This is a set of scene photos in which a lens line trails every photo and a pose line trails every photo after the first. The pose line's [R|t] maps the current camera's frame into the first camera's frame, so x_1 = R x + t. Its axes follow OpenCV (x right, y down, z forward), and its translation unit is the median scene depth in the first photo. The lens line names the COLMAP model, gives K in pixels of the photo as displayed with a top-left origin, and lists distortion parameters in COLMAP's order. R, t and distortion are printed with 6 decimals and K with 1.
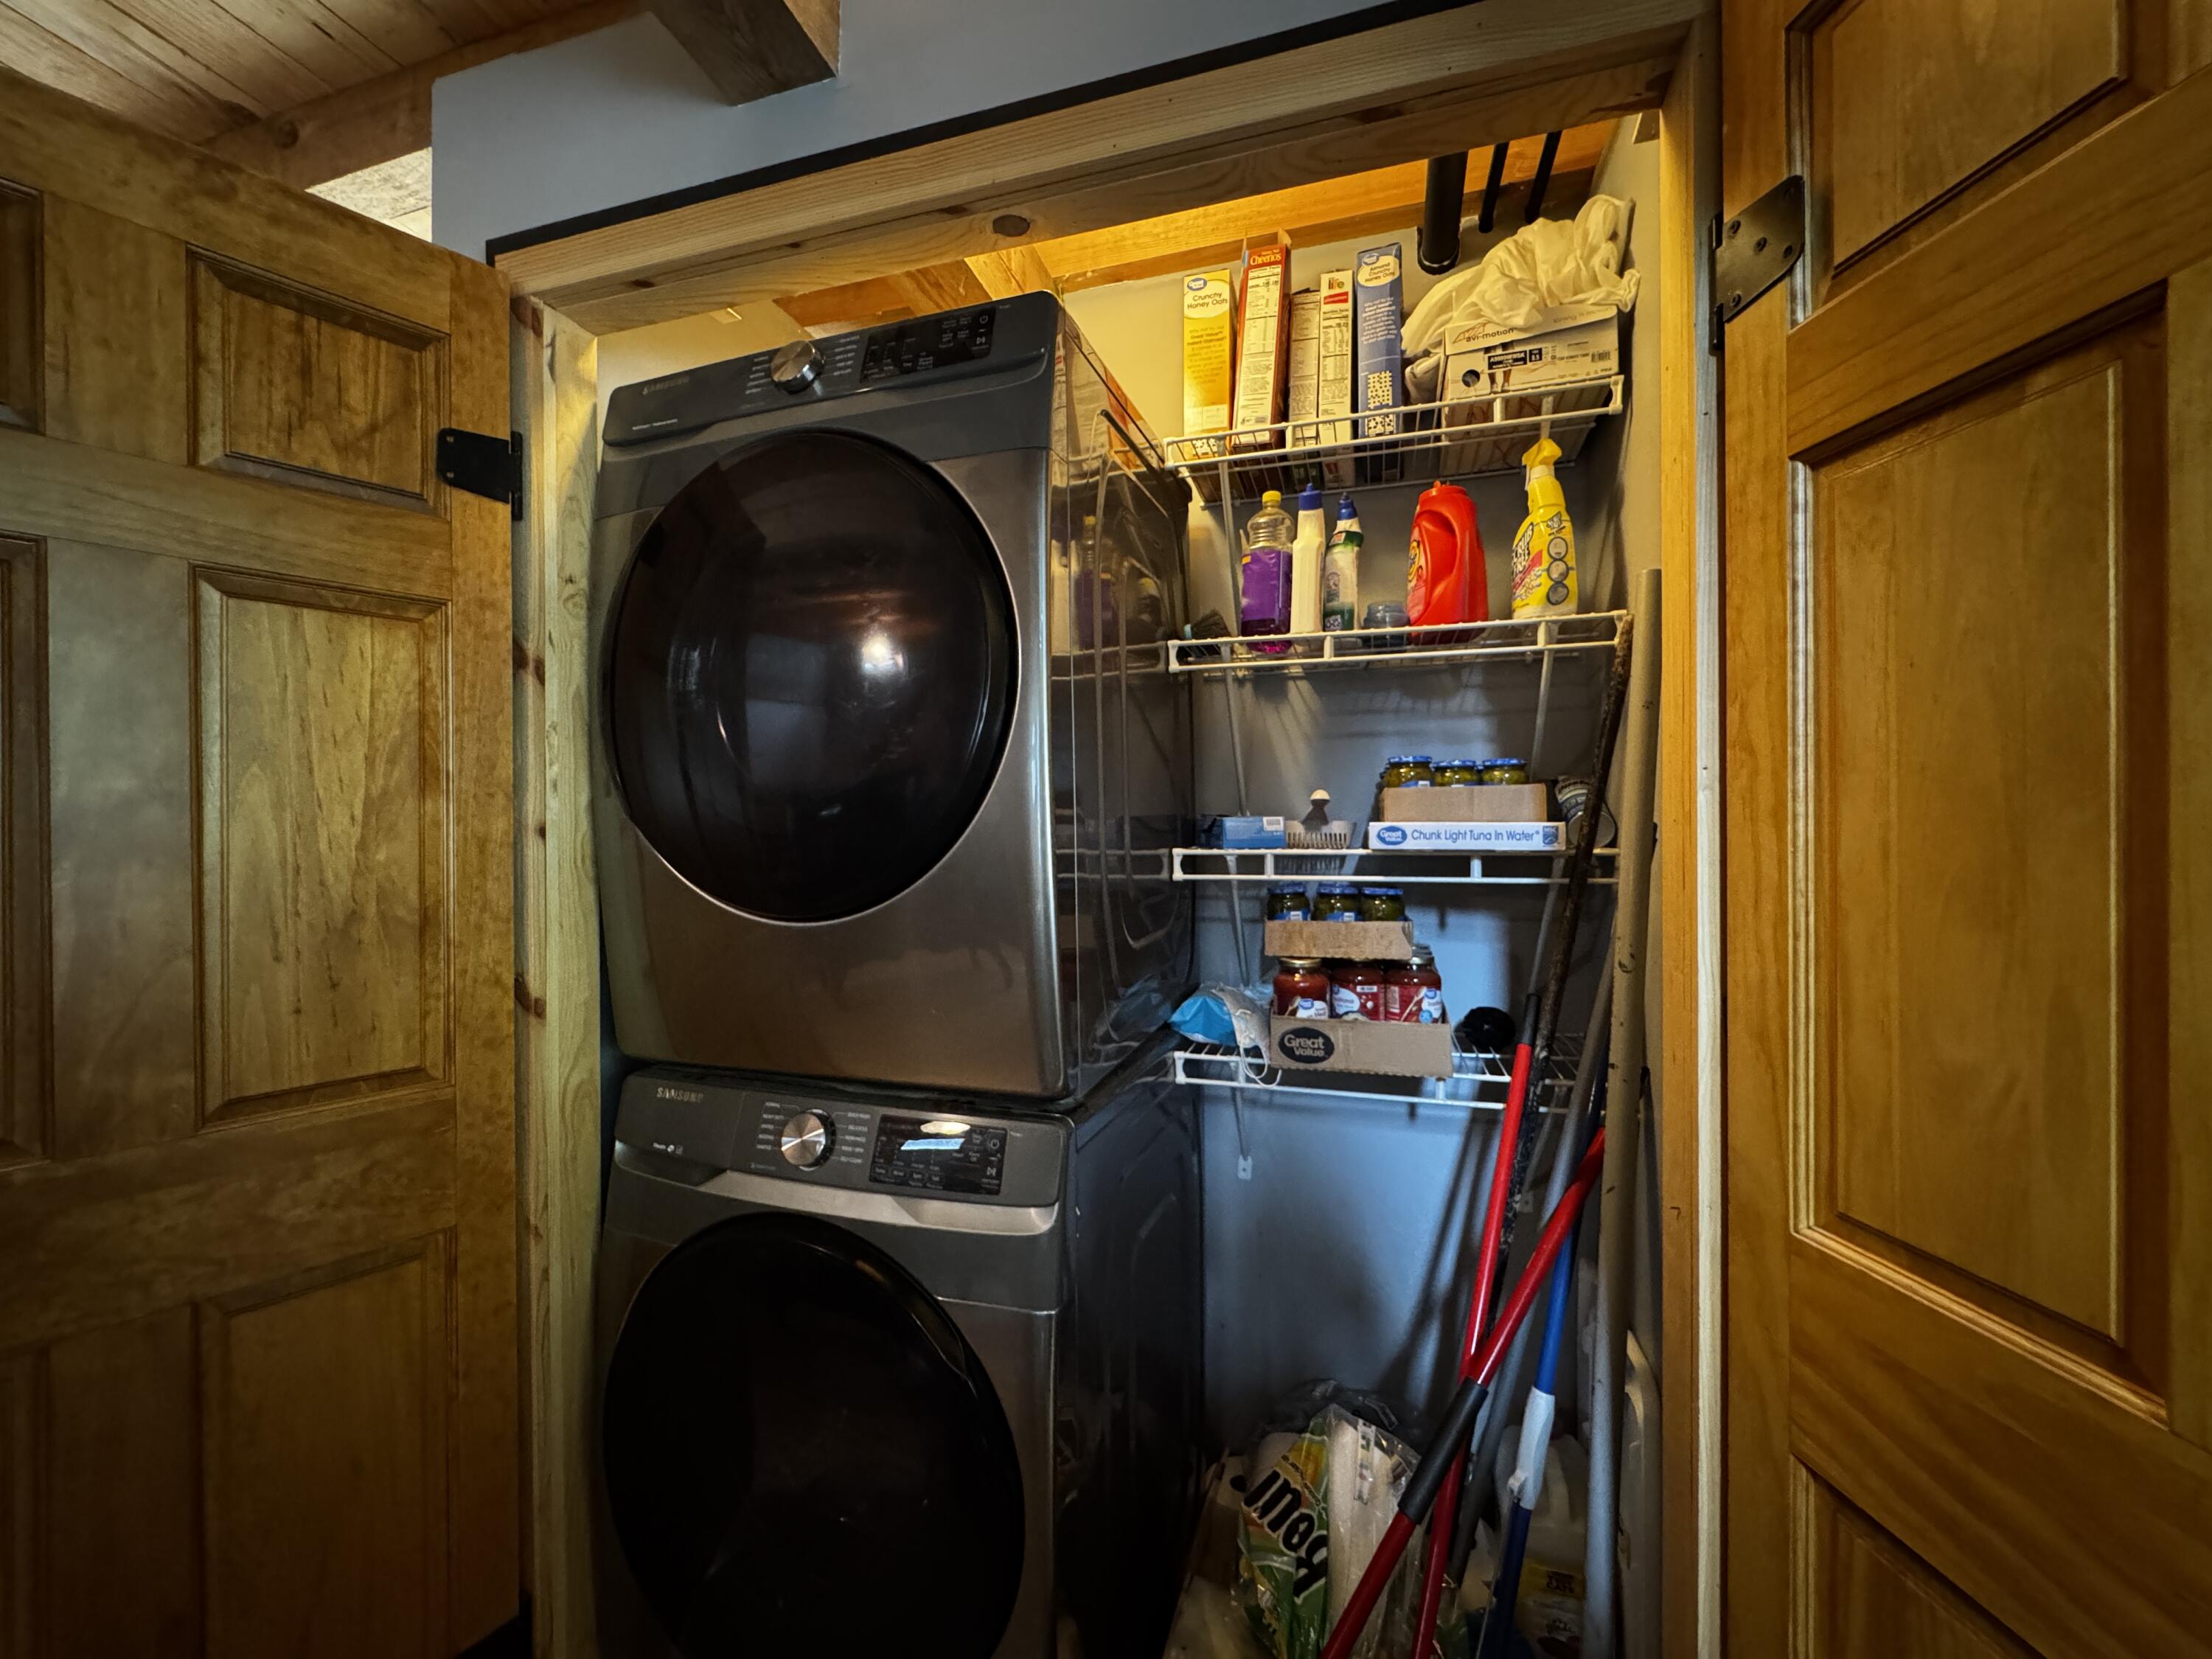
lens RADIAL K [[885.8, 0, 1100.7], [0, 885.8, 828.6], [0, 0, 1]] dist [-0.012439, 0.004547]
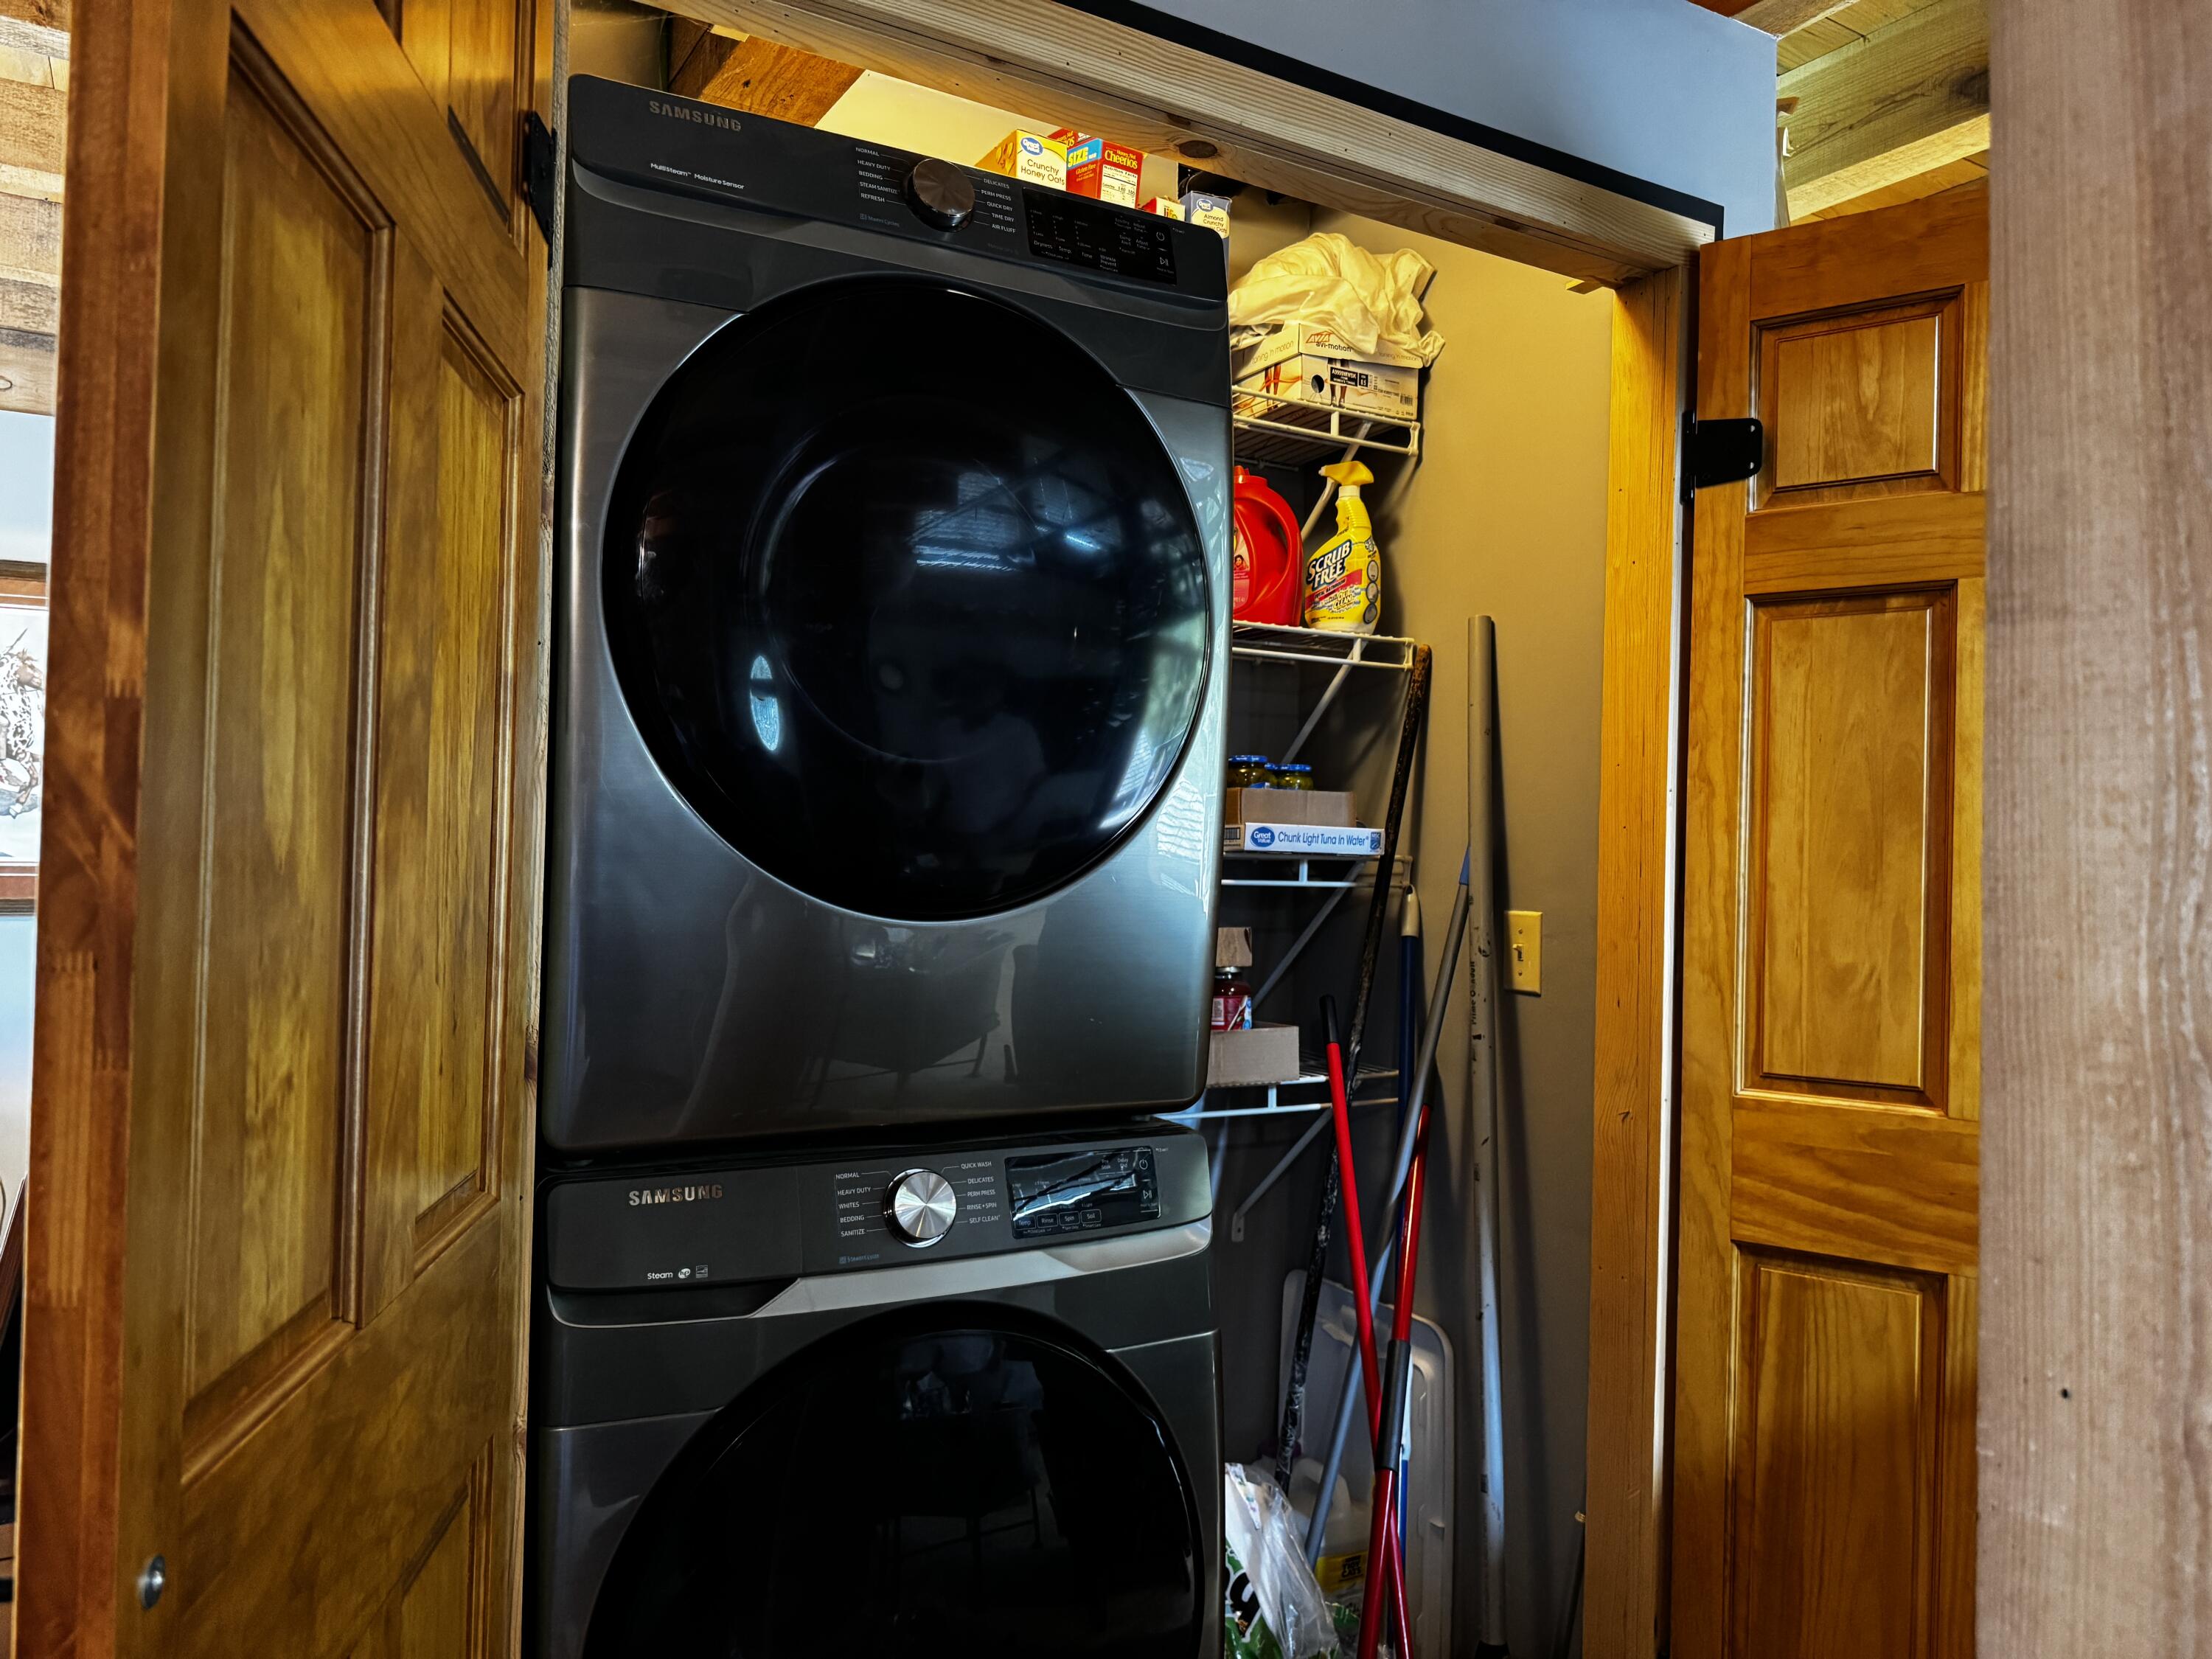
lens RADIAL K [[1555.9, 0, 1090.4], [0, 1555.9, 838.6], [0, 0, 1]] dist [0.066723, -0.066497]
pose [[0.673526, 0.031837, 0.738477, -1.896926], [-0.025691, 0.999477, -0.019658, 0.086373], [-0.738717, -0.005732, 0.673992, -0.023340]]
